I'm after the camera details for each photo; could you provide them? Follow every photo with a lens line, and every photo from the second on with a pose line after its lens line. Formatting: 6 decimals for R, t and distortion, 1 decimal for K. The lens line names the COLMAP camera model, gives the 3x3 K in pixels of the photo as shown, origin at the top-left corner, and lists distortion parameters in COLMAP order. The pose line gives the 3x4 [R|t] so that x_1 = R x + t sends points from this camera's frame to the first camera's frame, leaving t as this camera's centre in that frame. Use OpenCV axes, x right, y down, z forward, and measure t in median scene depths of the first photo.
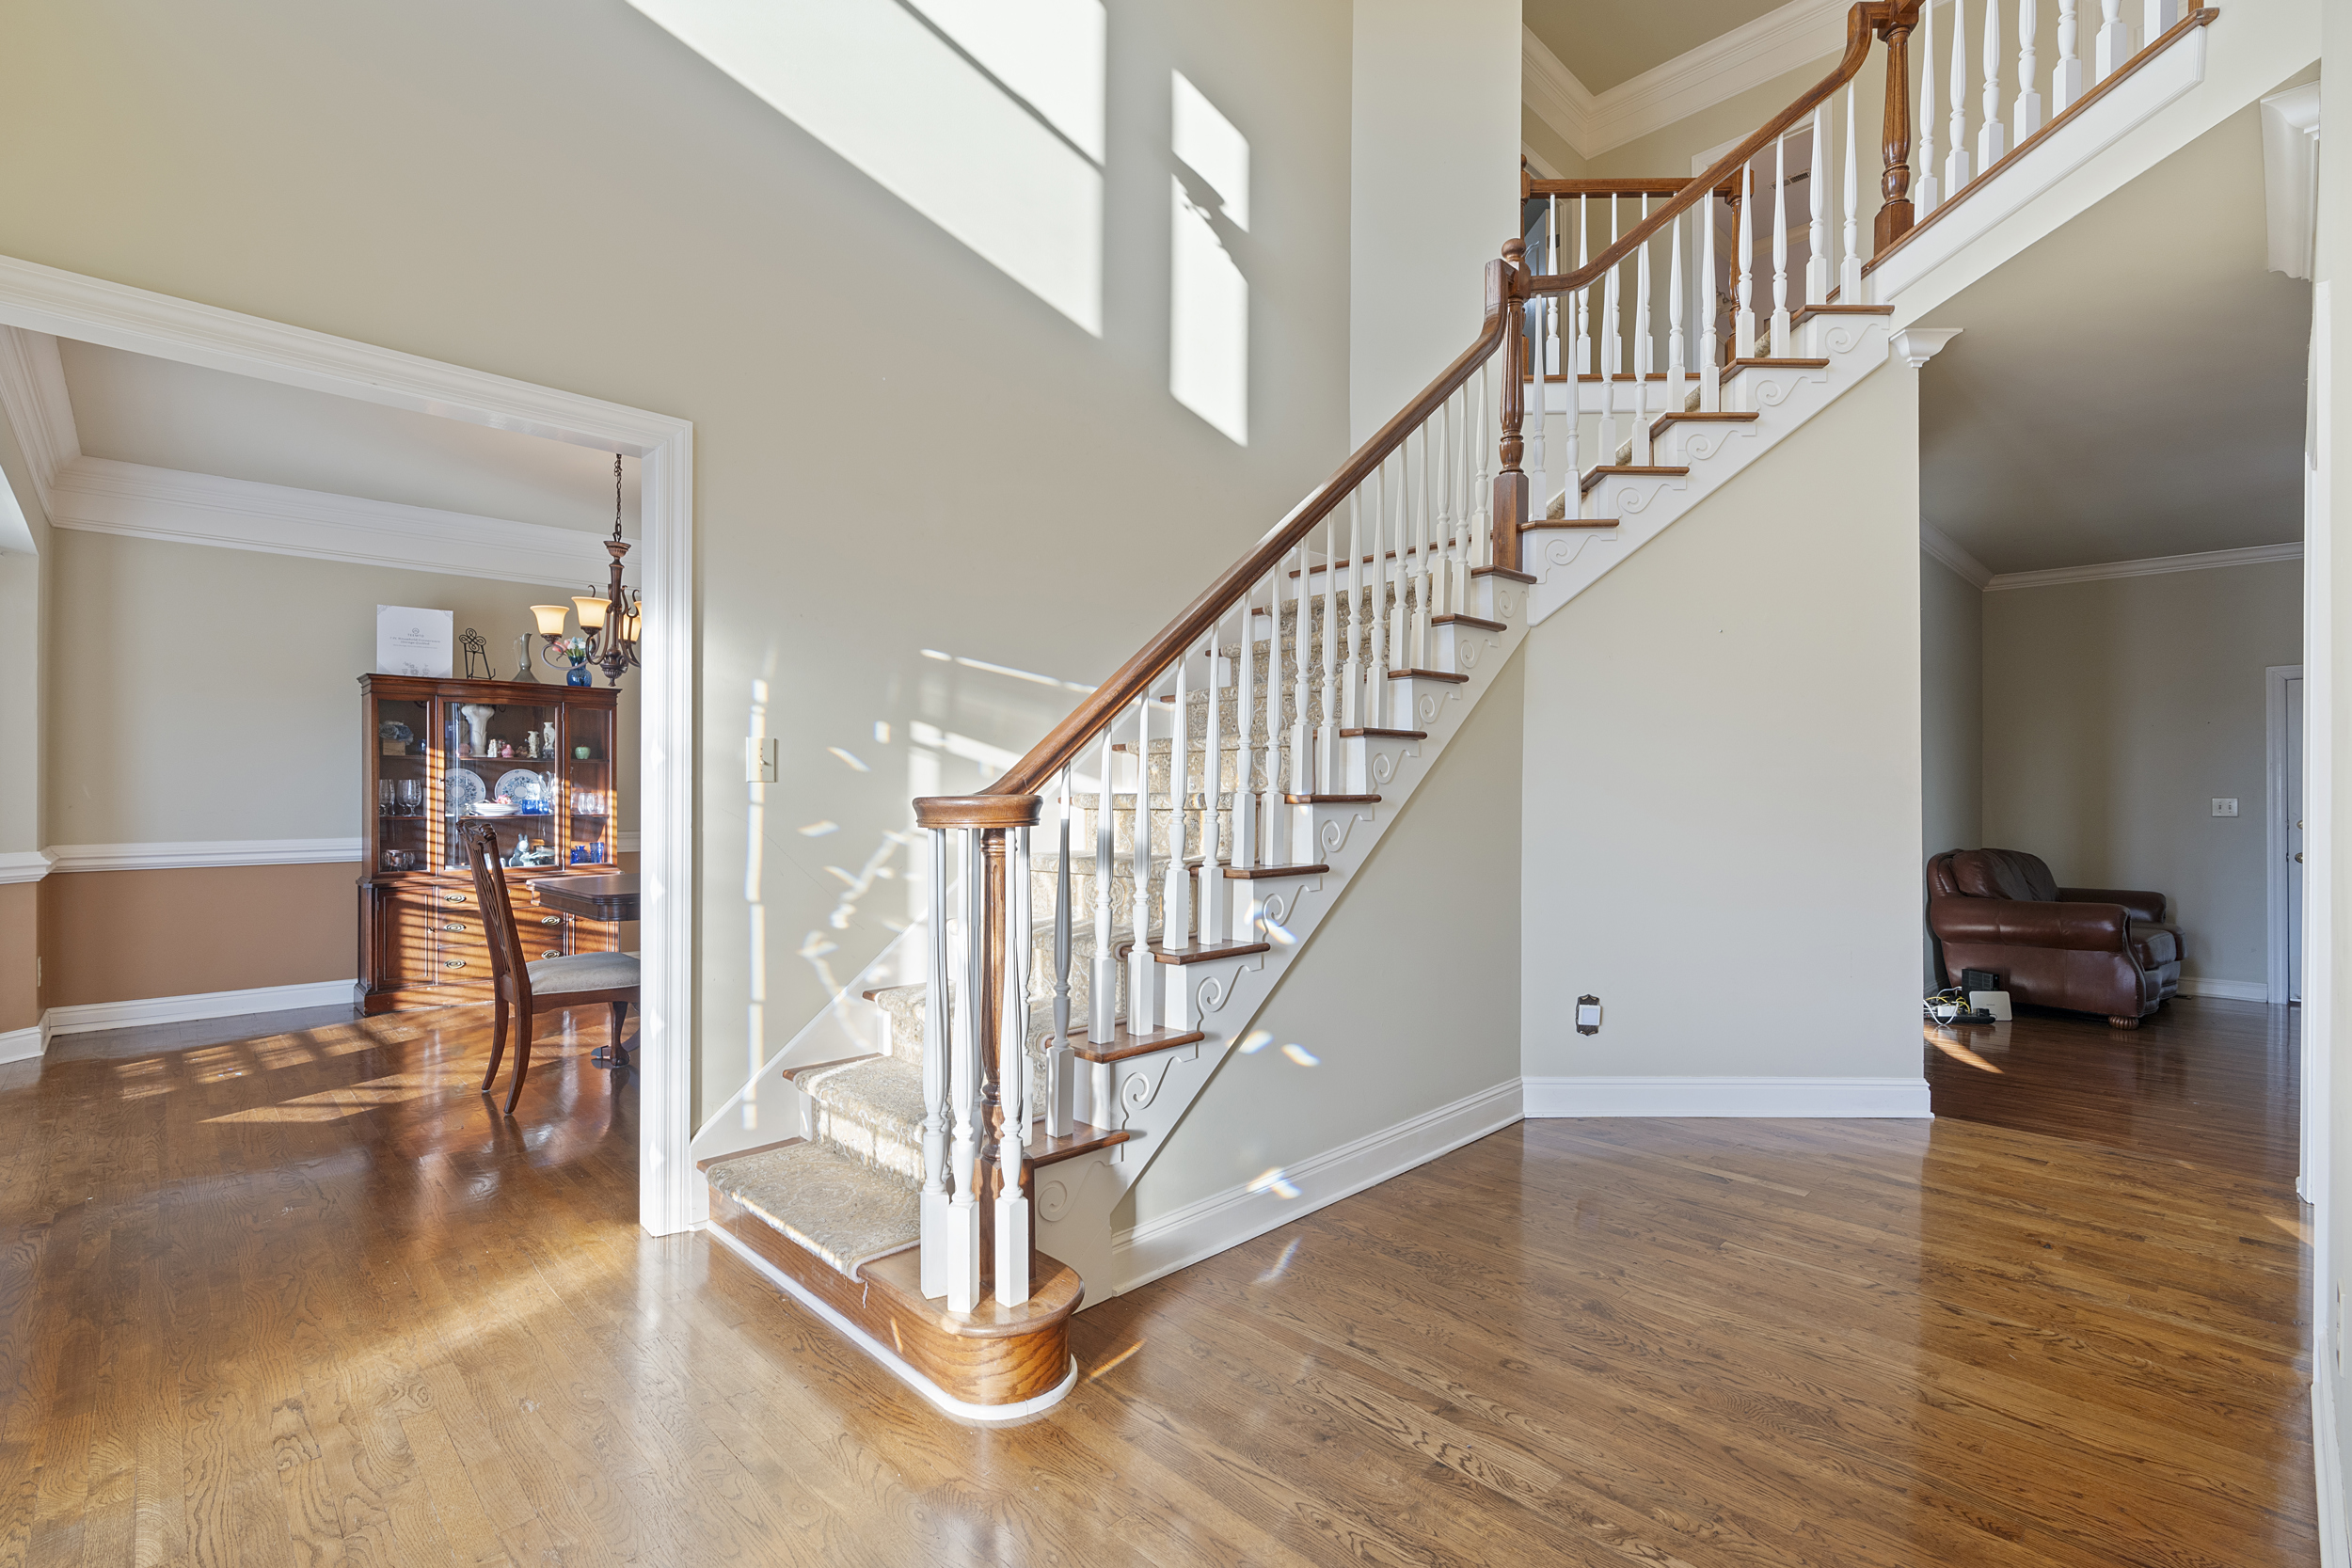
lens RADIAL K [[1068.8, 0, 1178.2], [0, 1068.8, 791.2], [0, 0, 1]] dist [-0.007108, 0.001213]
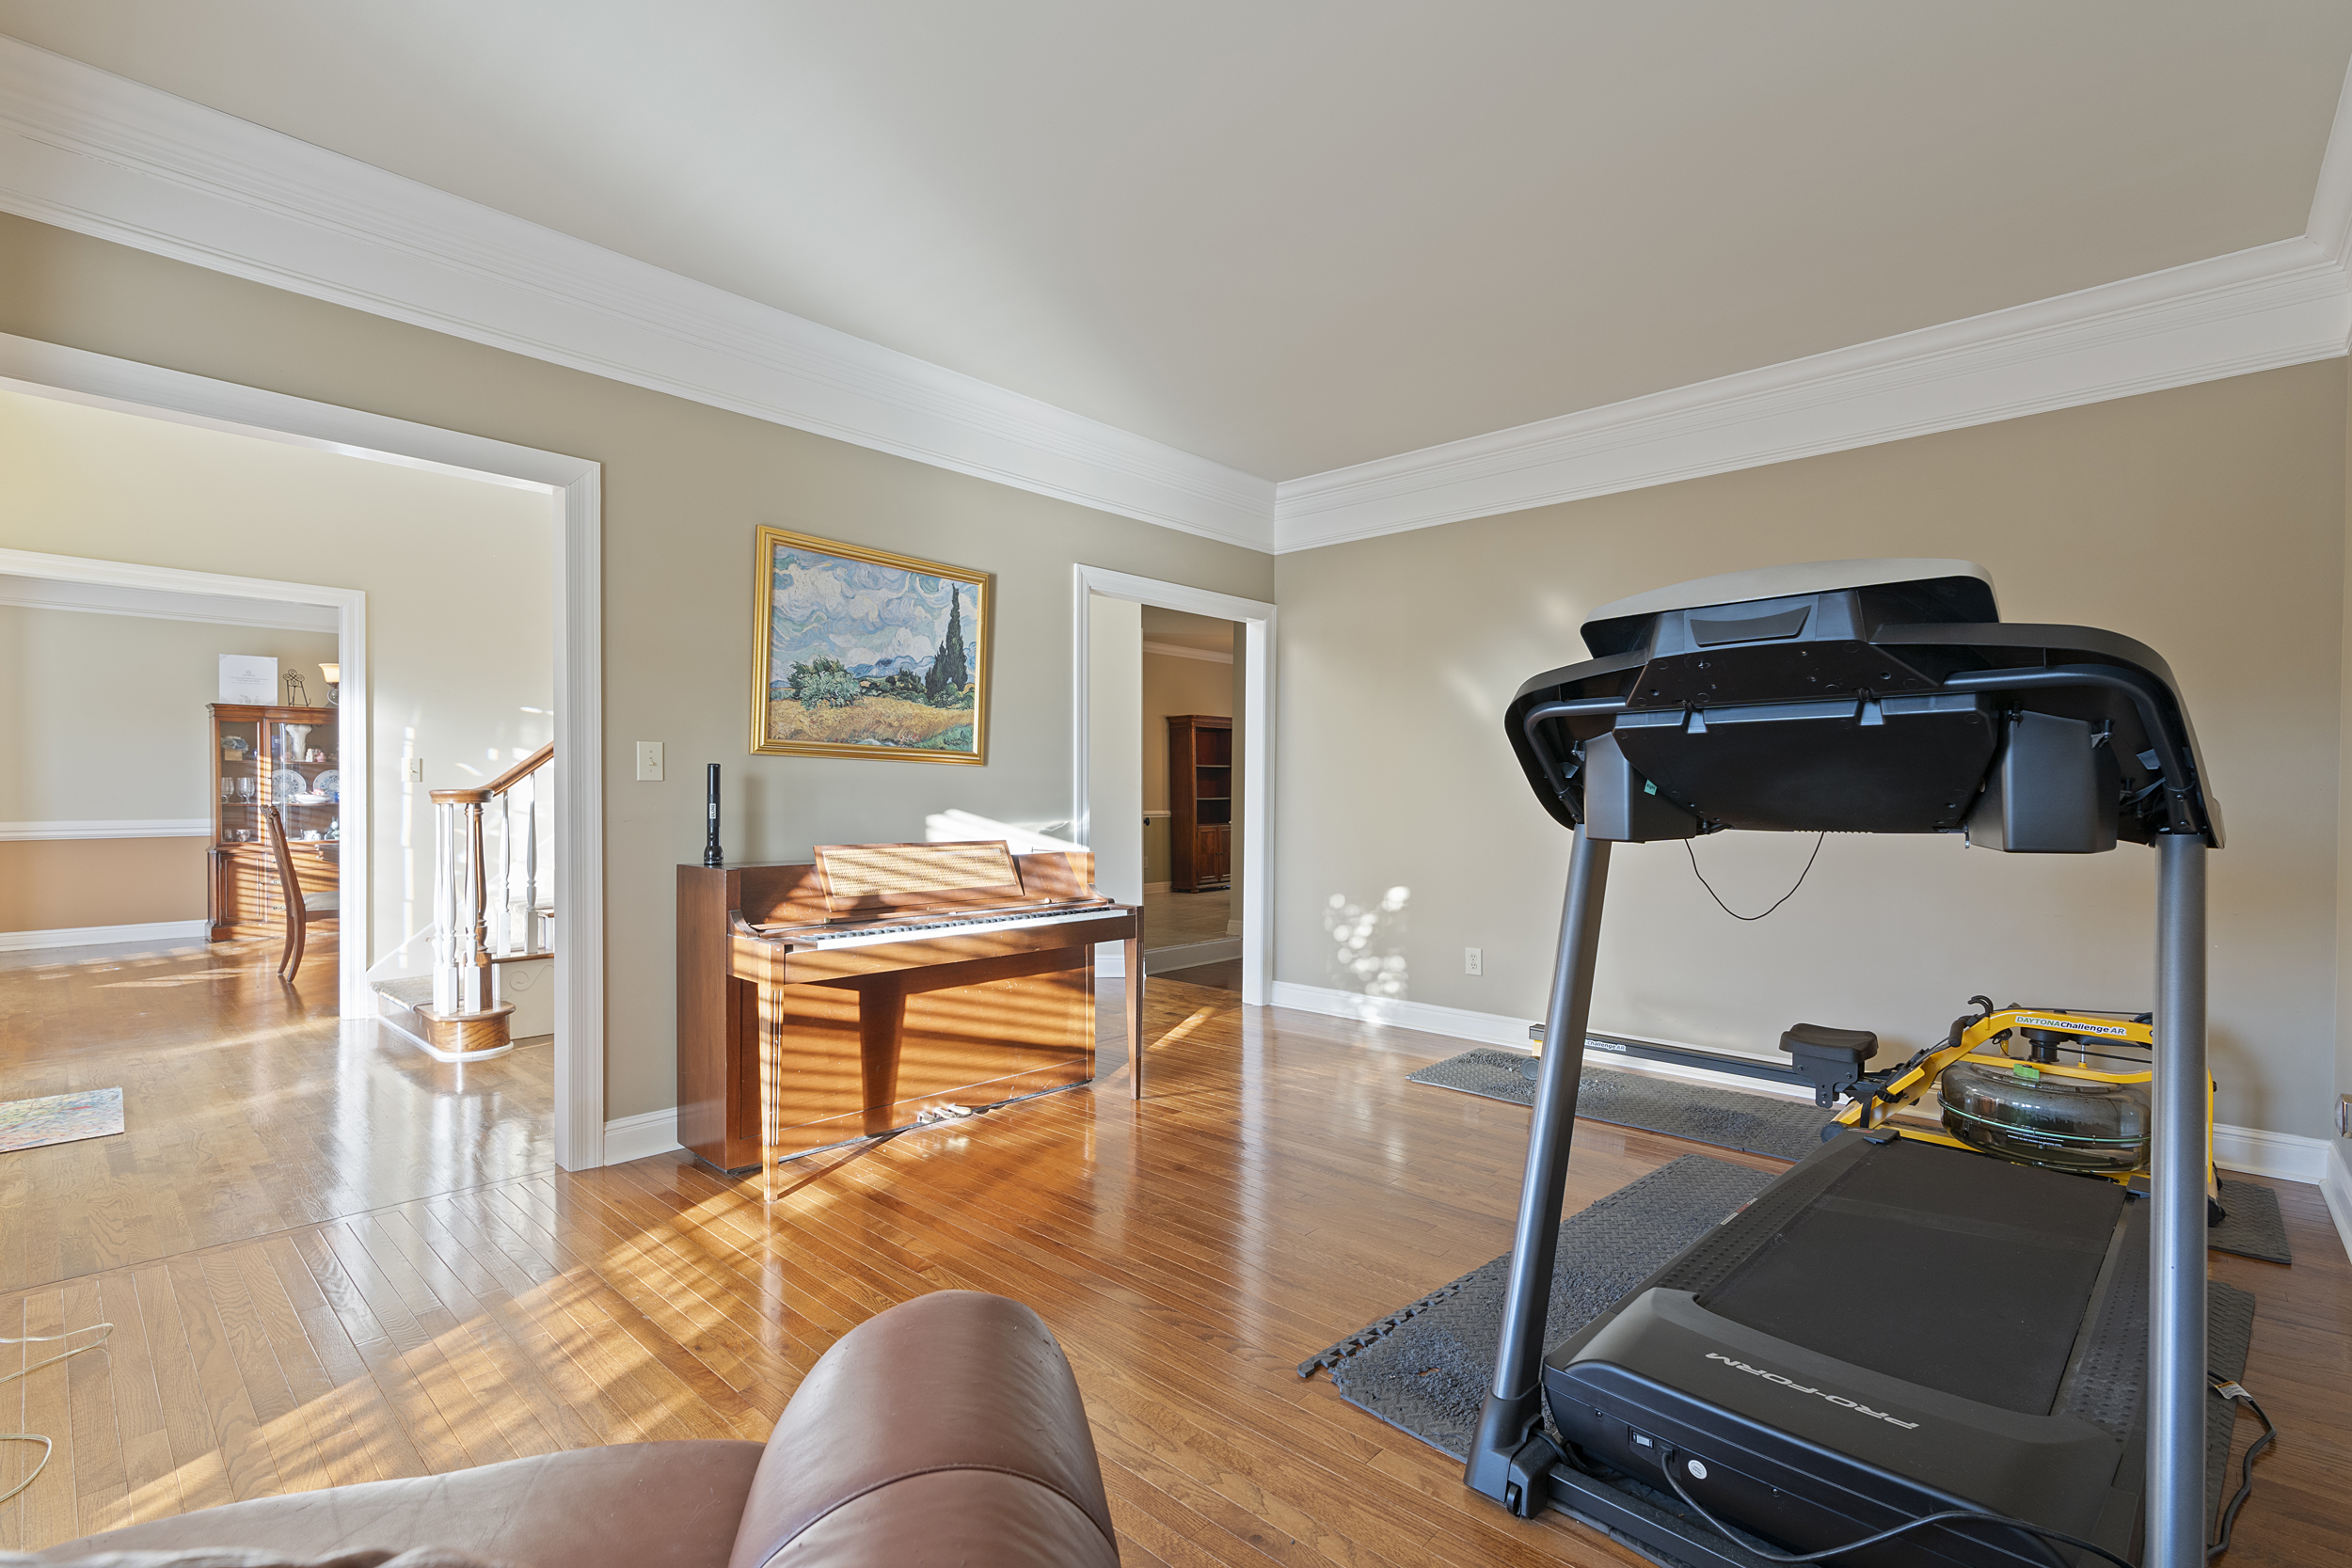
lens RADIAL K [[1068.8, 0, 1186.9], [0, 1068.8, 795.4], [0, 0, 1]] dist [-0.007108, 0.001213]
pose [[0.998073, 0.003378, 0.061957, 0.439516], [-0.003813, 0.999969, 0.006906, -0.001817], [-0.061931, -0.007129, 0.998055, -0.487547]]
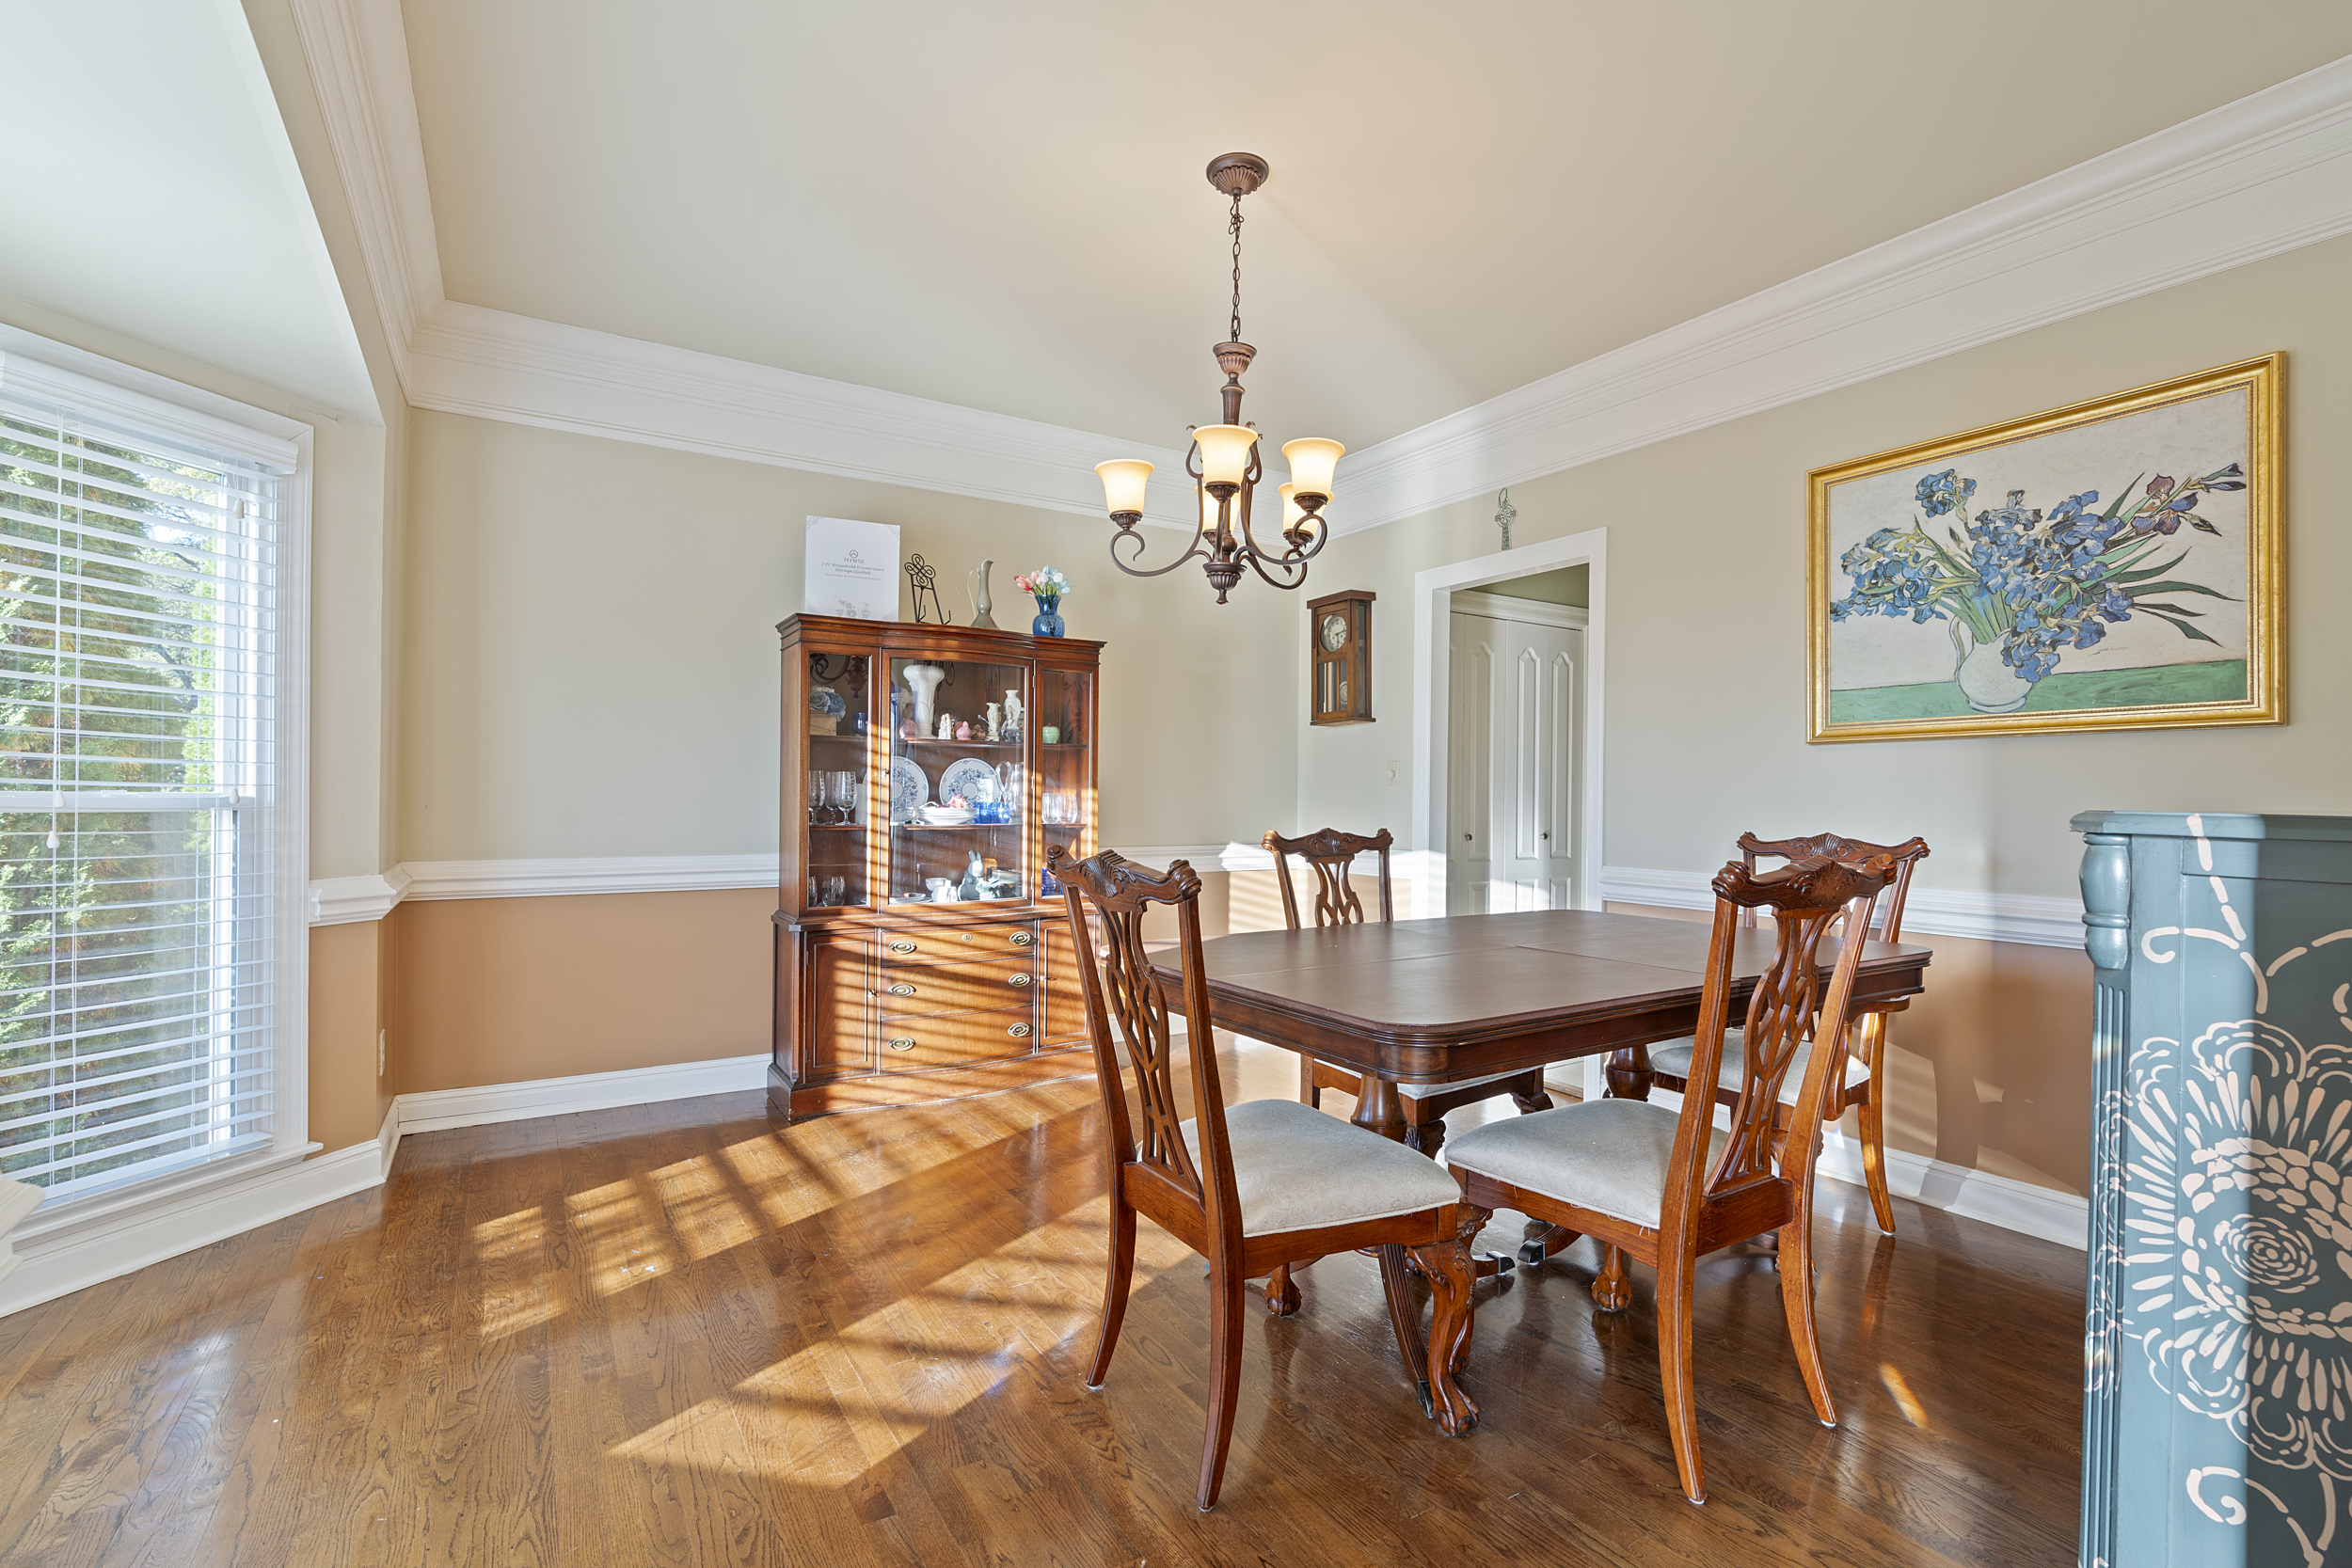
lens RADIAL K [[1068.8, 0, 1166.3], [0, 1068.8, 790.3], [0, 0, 1]] dist [-0.007108, 0.001213]
pose [[0.979060, 0.000522, -0.203573, -0.378288], [-0.003371, 0.999901, -0.013646, 0.010170], [0.203546, 0.014047, 0.978965, 0.369490]]
